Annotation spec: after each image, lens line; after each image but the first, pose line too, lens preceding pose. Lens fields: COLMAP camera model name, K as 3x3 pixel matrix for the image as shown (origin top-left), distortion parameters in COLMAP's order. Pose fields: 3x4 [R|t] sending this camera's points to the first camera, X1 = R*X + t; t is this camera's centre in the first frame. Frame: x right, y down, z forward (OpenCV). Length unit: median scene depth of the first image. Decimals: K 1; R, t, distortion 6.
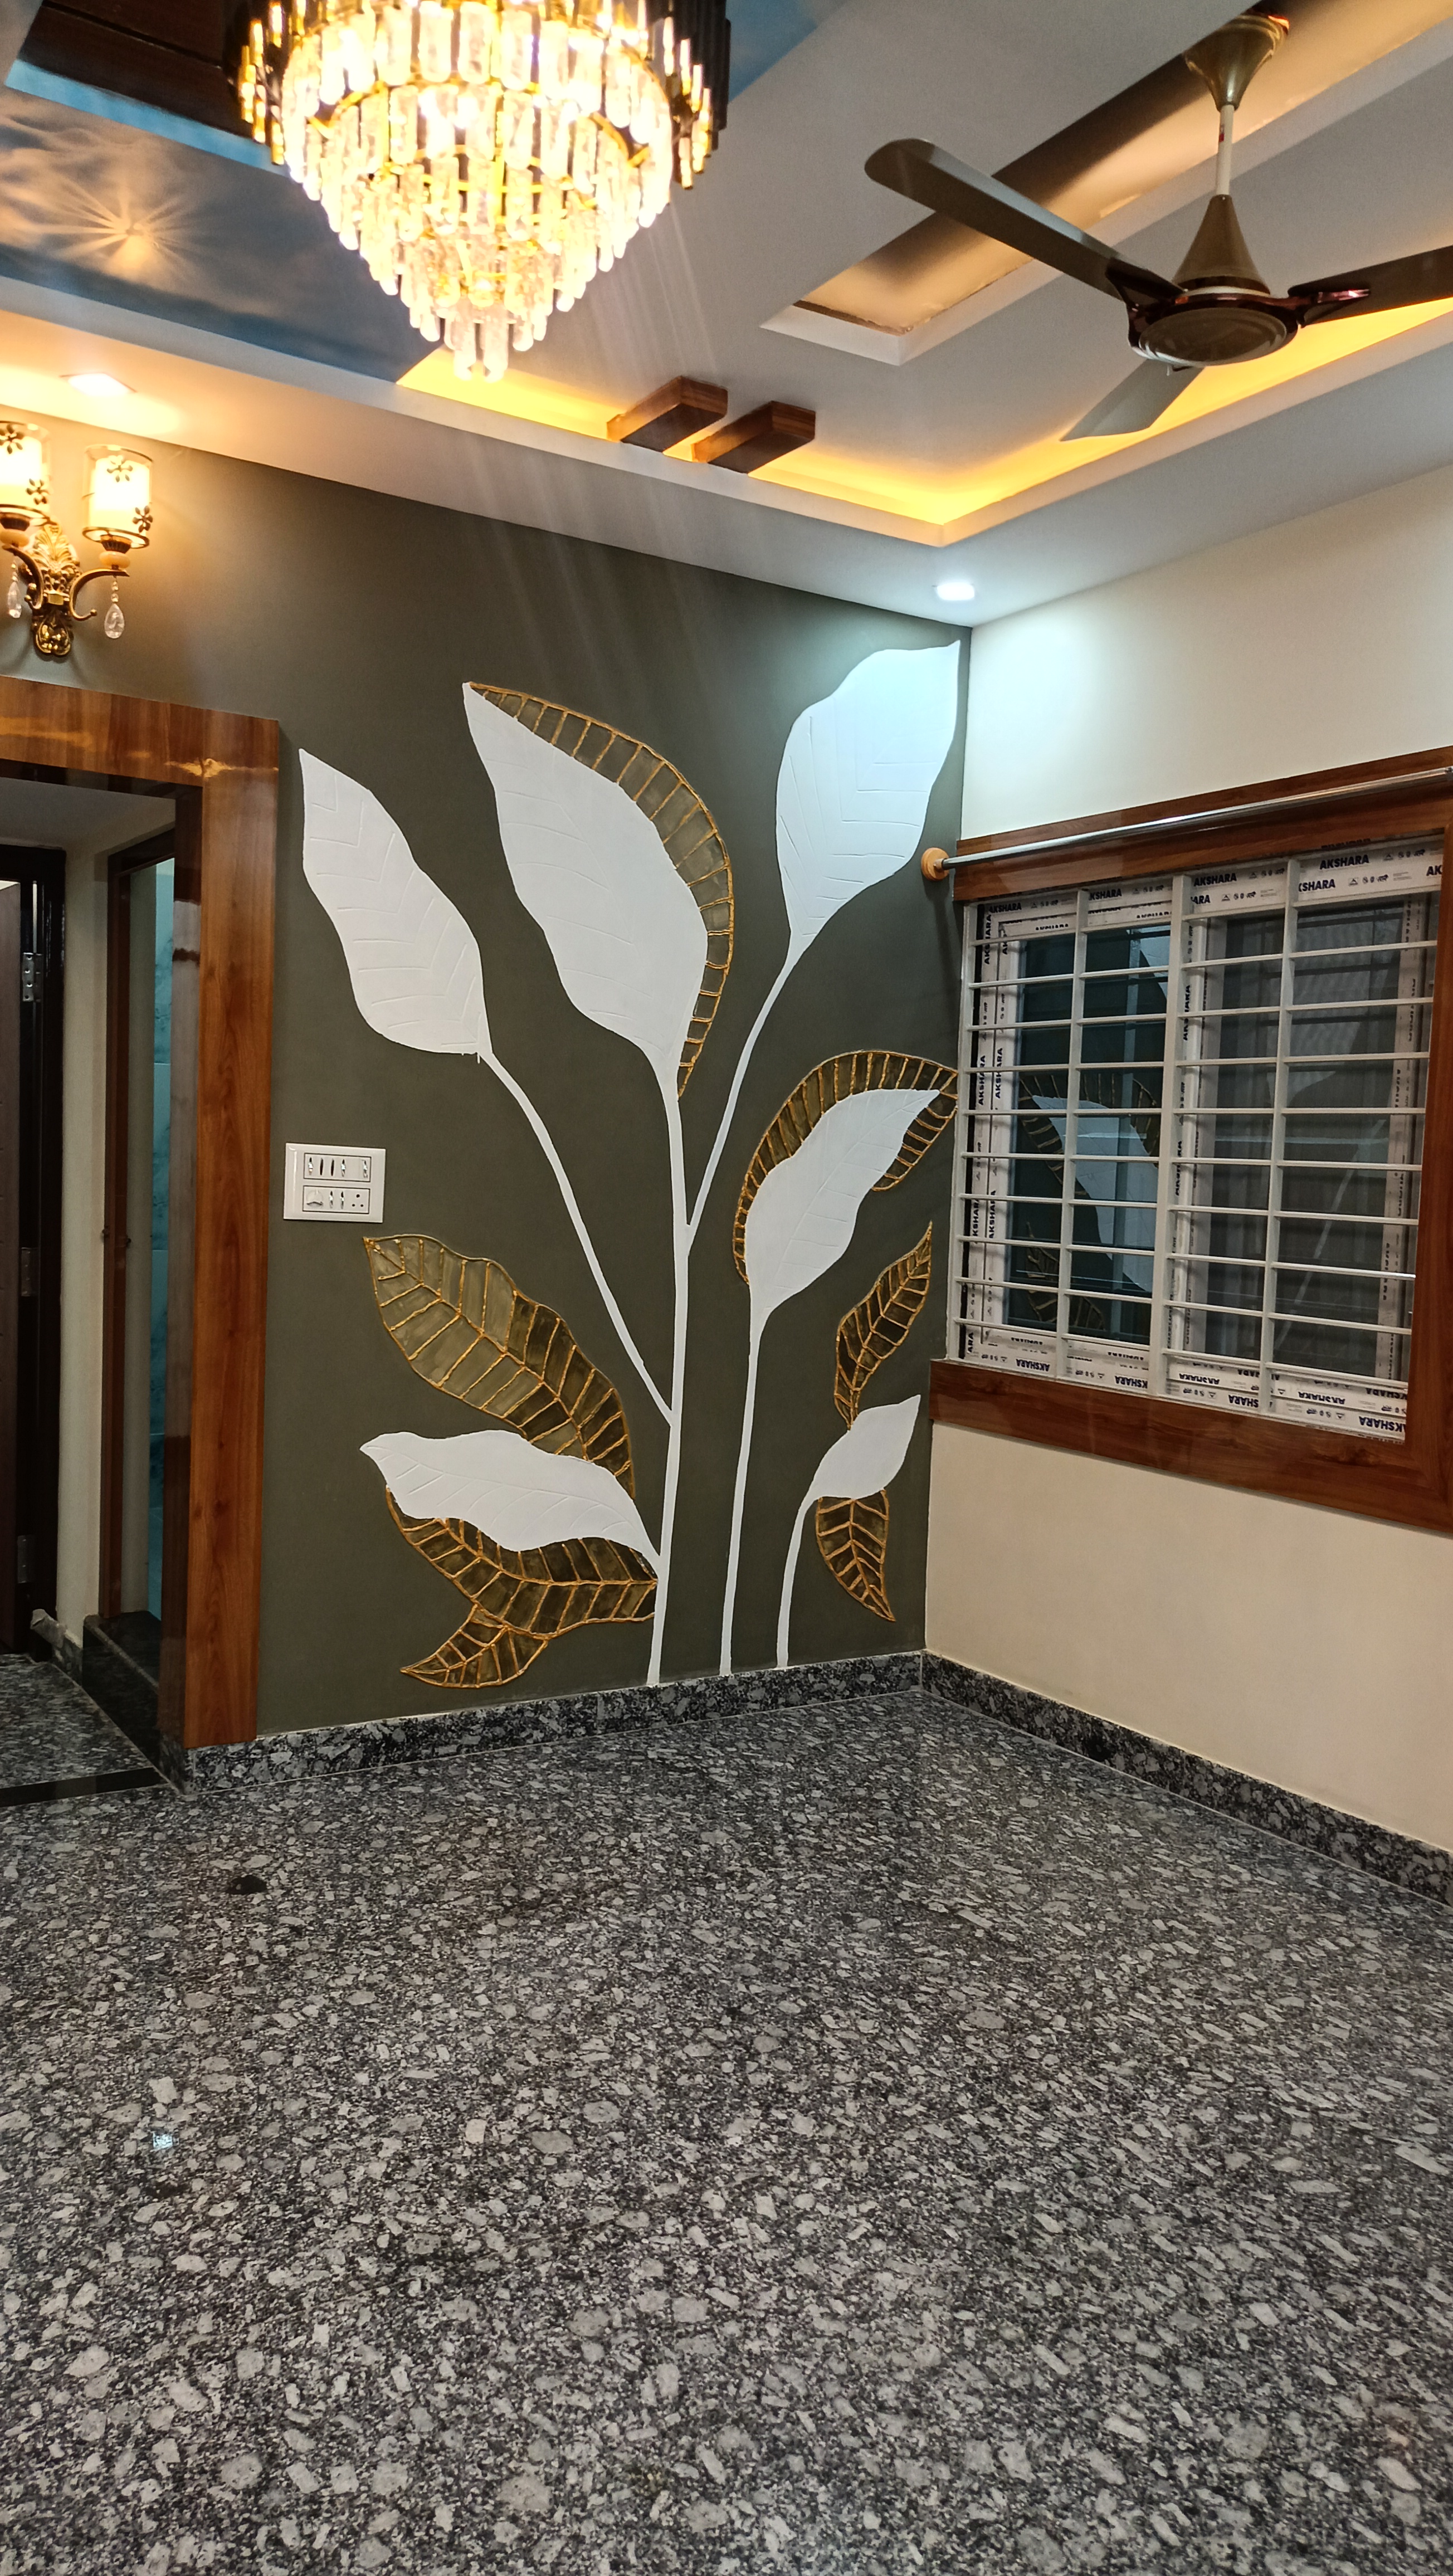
lens RADIAL K [[1933.8, 0, 761.7], [0, 1933.8, 1285.7], [0, 0, 1]] dist [0.016951, -0.002818]
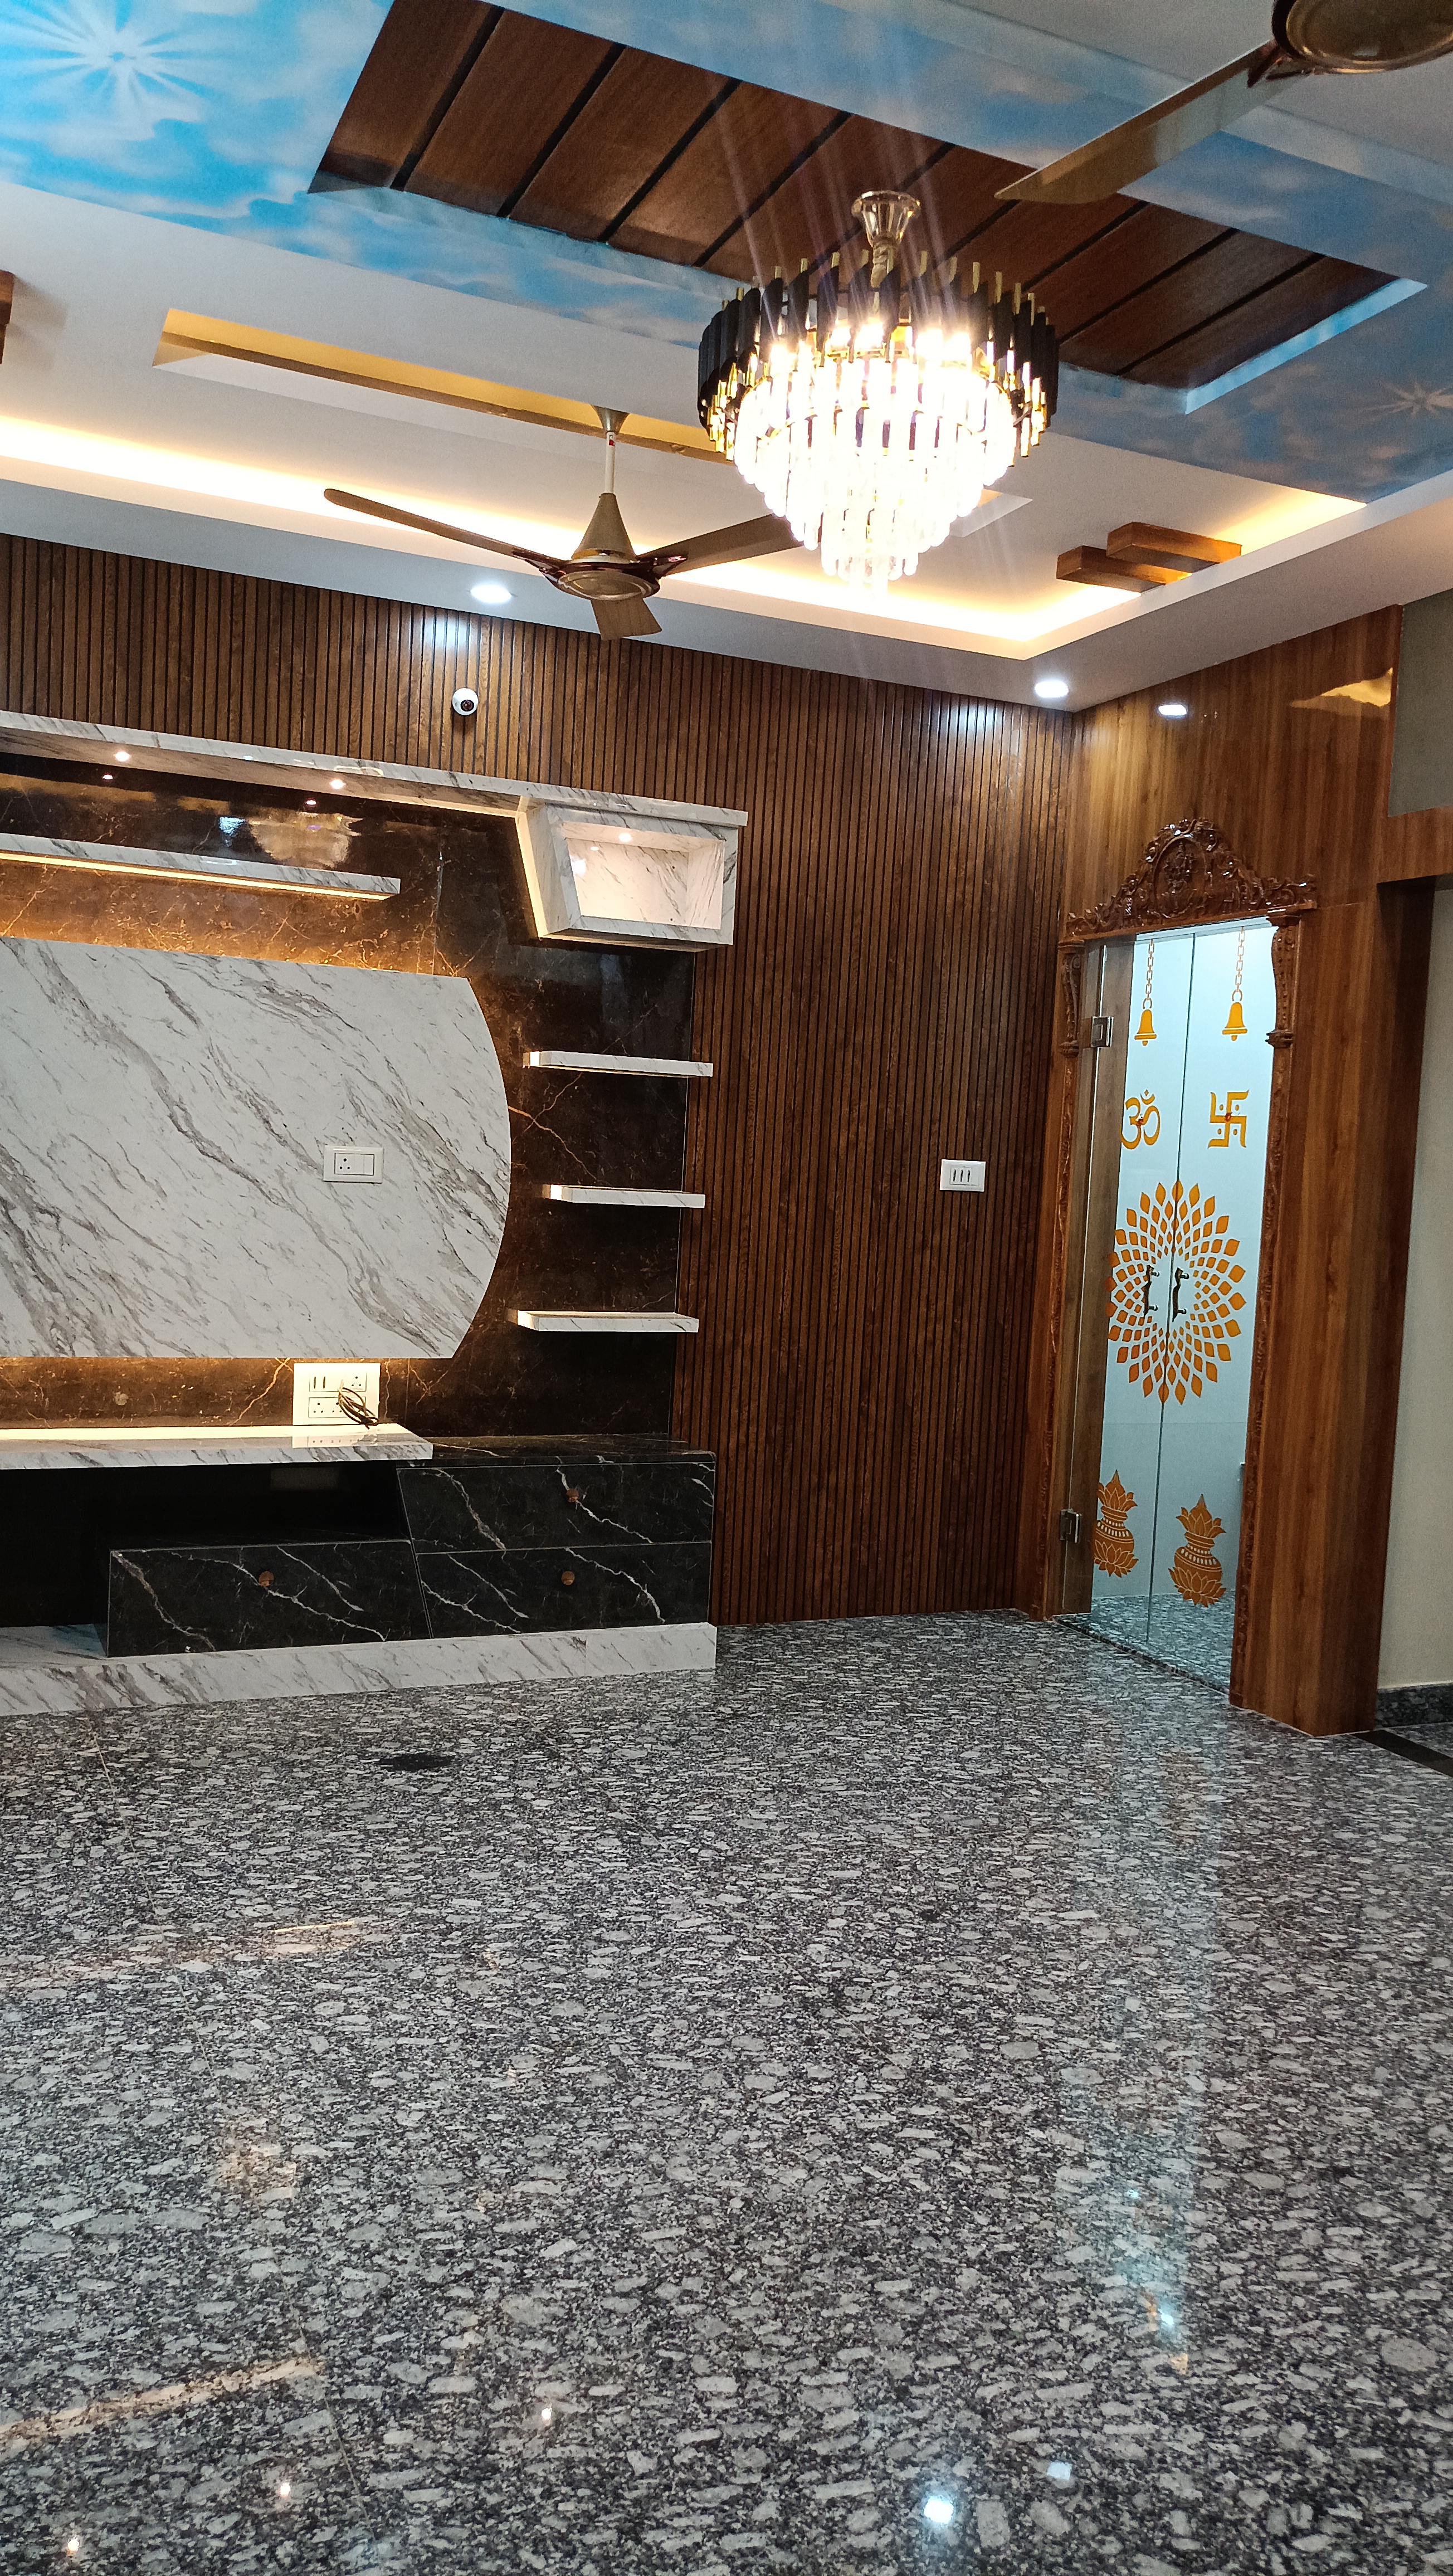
lens RADIAL K [[1936.4, 0, 721.9], [0, 1936.4, 1301.3], [0, 0, 1]] dist [0.033393, -0.028783]
pose [[-0.152142, 0.030857, -0.987877, 1.073506], [-0.119013, 0.991668, 0.049304, -0.021009], [0.981167, 0.125071, -0.147202, 1.002990]]
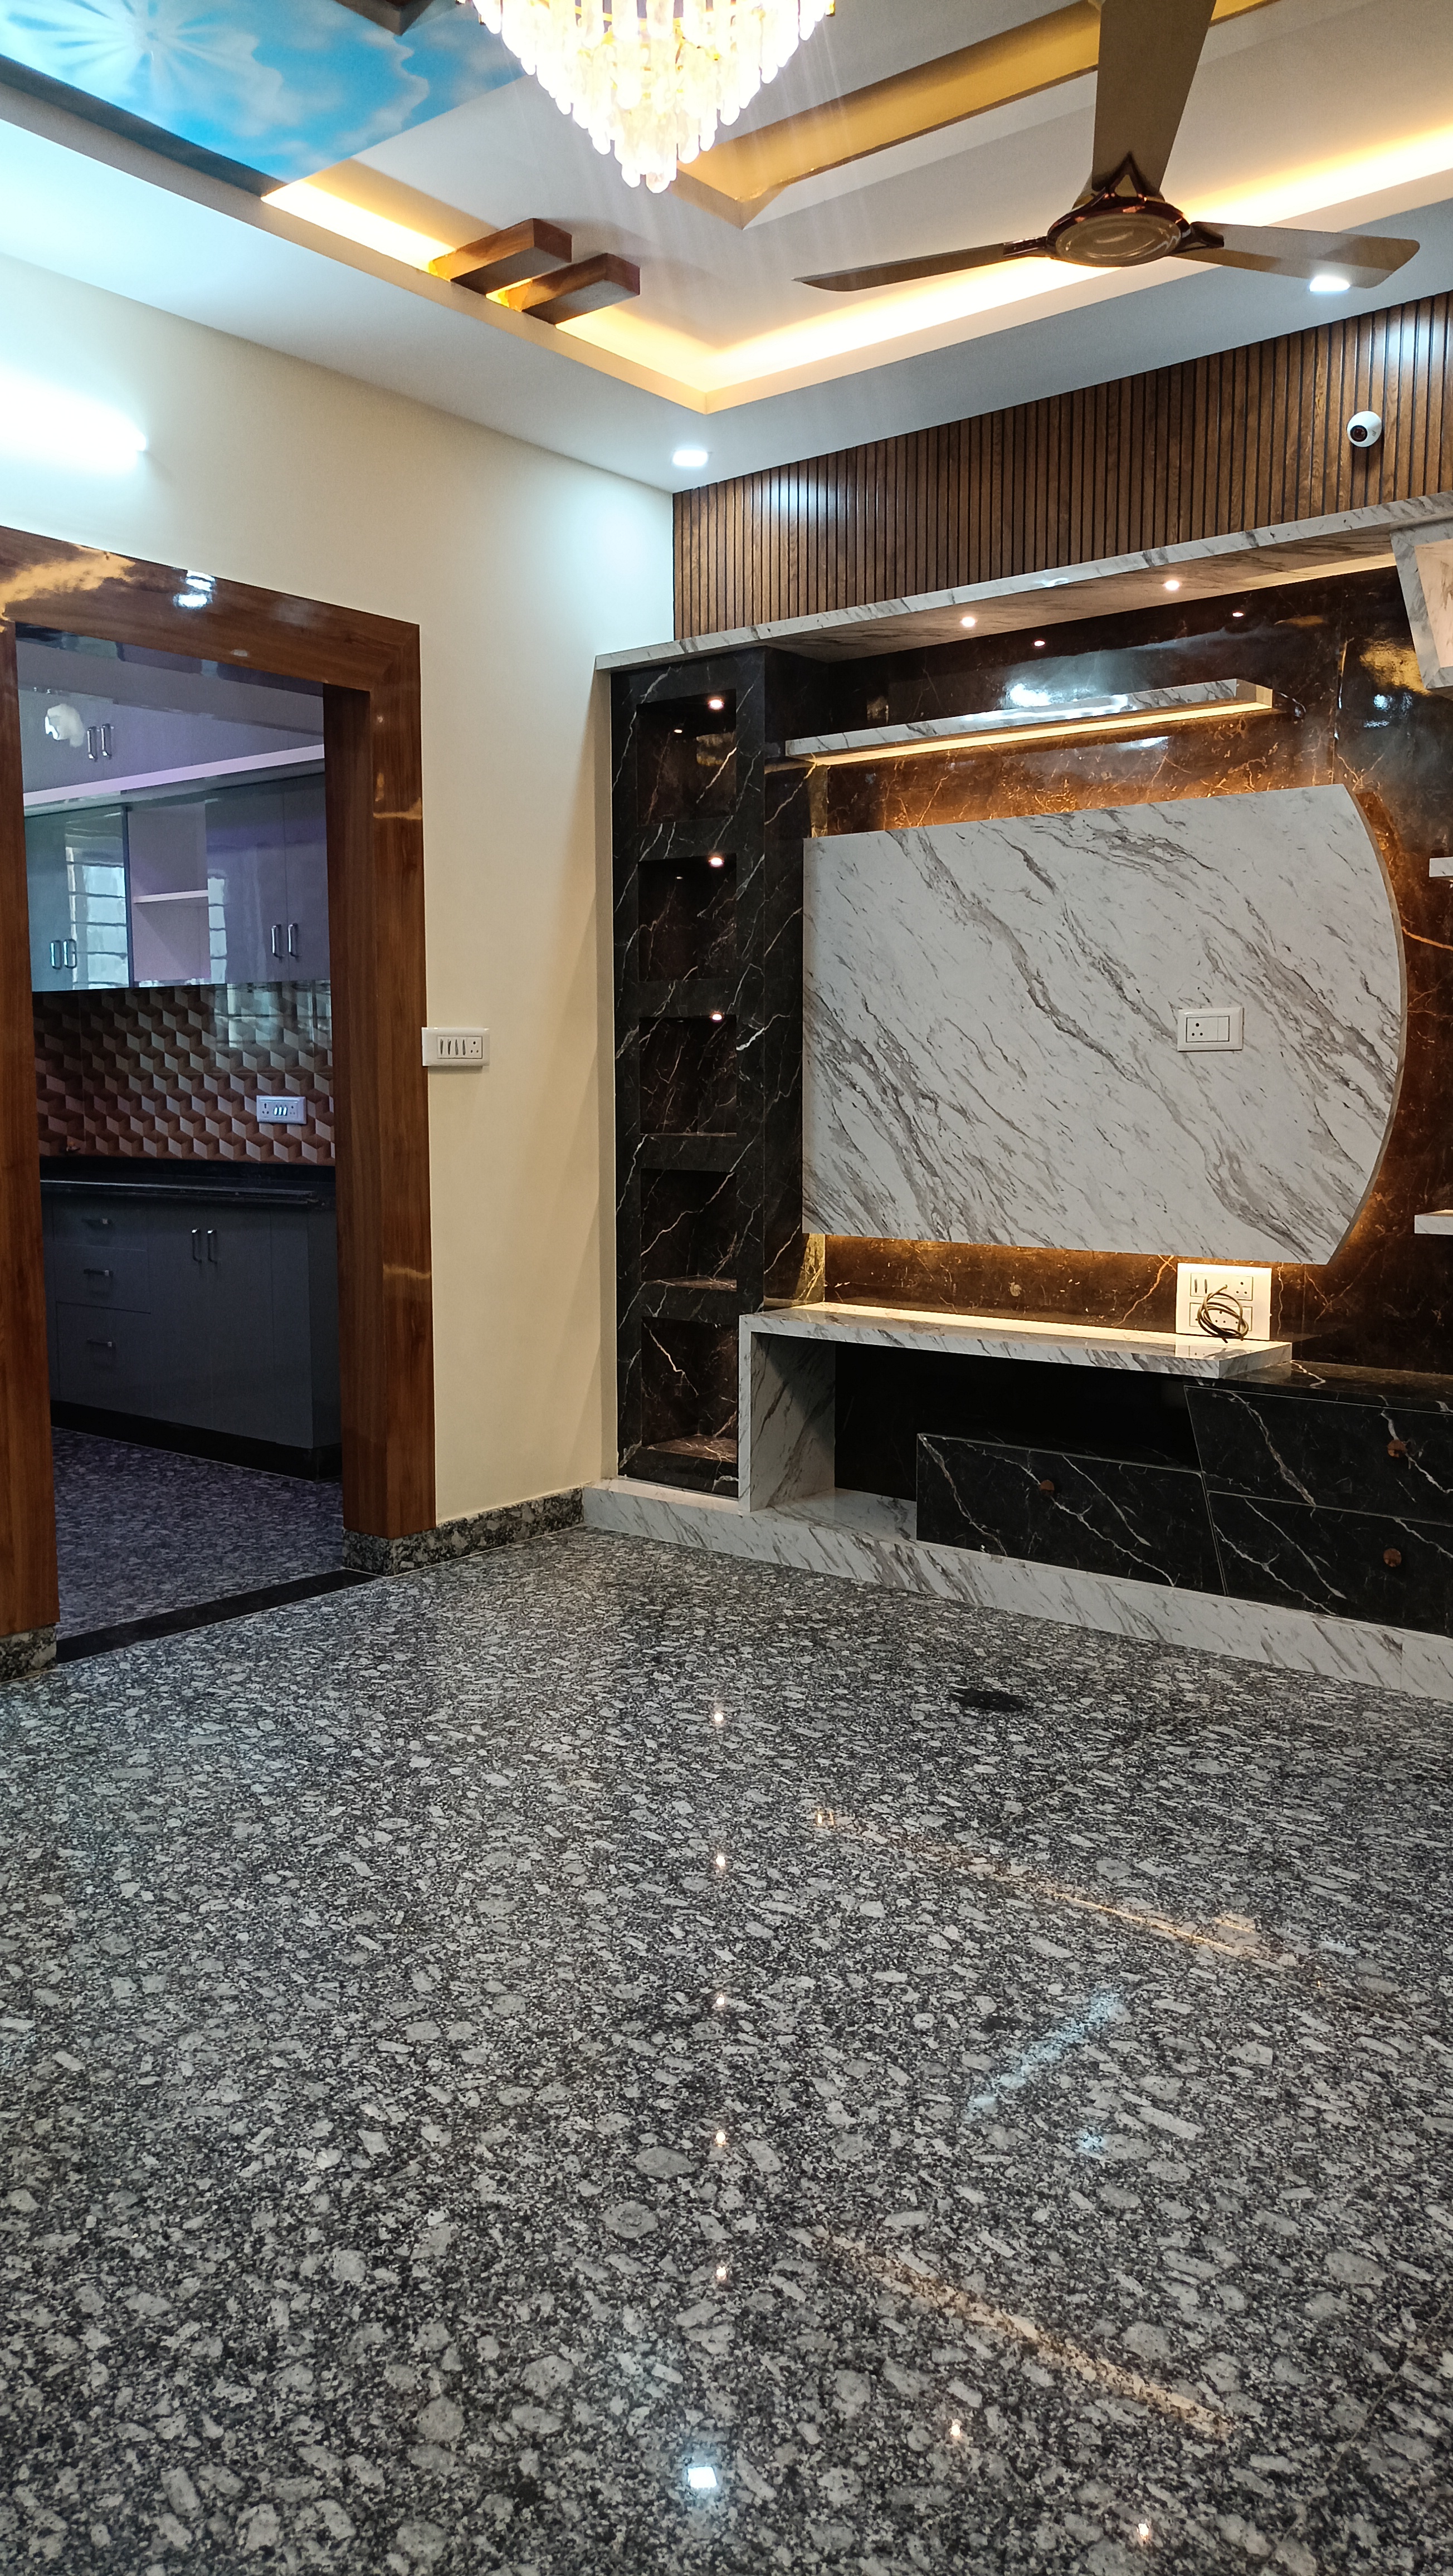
lens RADIAL K [[1936.4, 0, 721.9], [0, 1936.4, 1301.3], [0, 0, 1]] dist [0.033393, -0.028783]
pose [[-0.953267, 0.001496, -0.302124, 0.115522], [-0.050397, 0.985190, 0.163893, -0.039378], [0.297895, 0.171461, -0.939074, 1.802951]]
